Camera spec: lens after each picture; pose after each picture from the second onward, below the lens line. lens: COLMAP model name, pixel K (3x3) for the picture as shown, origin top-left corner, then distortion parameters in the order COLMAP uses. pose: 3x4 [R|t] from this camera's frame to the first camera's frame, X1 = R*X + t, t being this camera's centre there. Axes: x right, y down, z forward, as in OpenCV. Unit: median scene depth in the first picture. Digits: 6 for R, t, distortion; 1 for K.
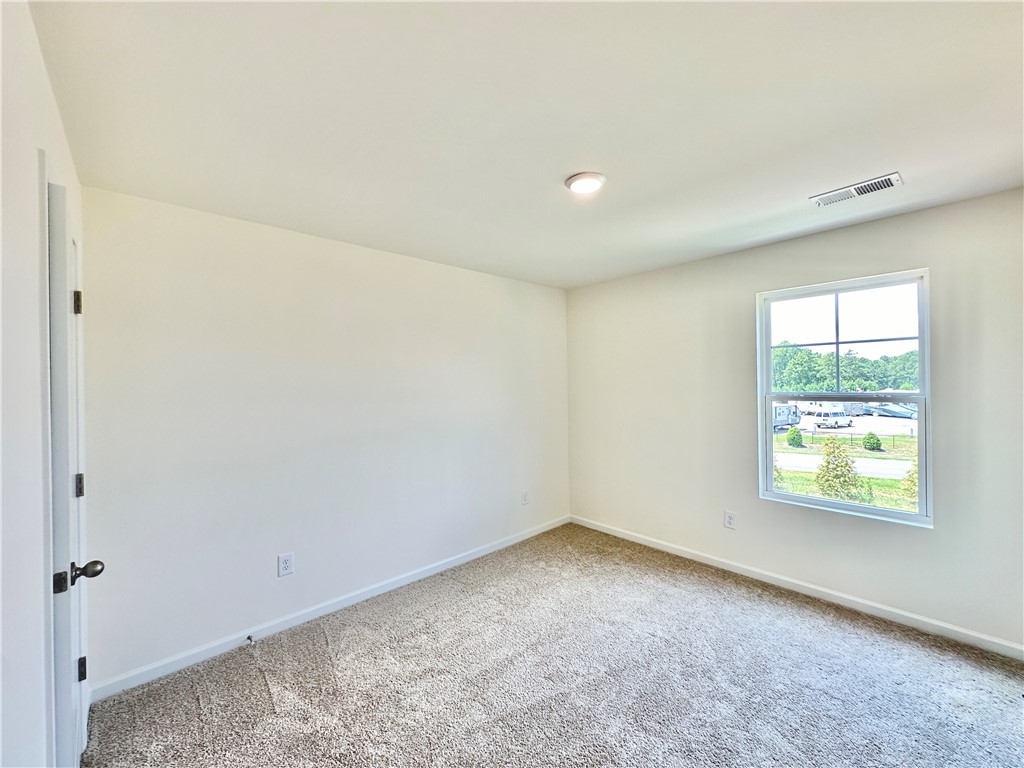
lens RADIAL K [[414.9, 0, 507.9], [0, 414.9, 381.9], [0, 0, 1]] dist [0.002885, 0.000323]
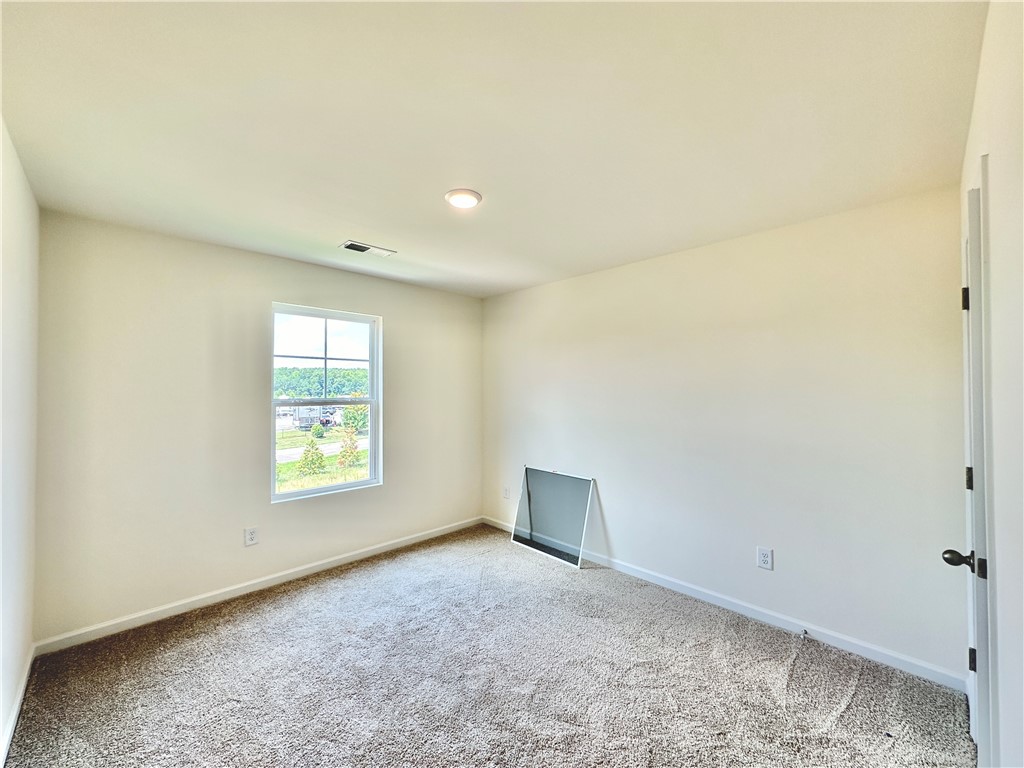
lens RADIAL K [[414.9, 0, 507.9], [0, 414.9, 381.9], [0, 0, 1]] dist [0.002885, 0.000323]
pose [[-0.059768, 0.031595, 0.997712, -0.483359], [-0.005393, 0.999474, -0.031974, 0.013654], [-0.998198, -0.007292, -0.059566, 0.531759]]
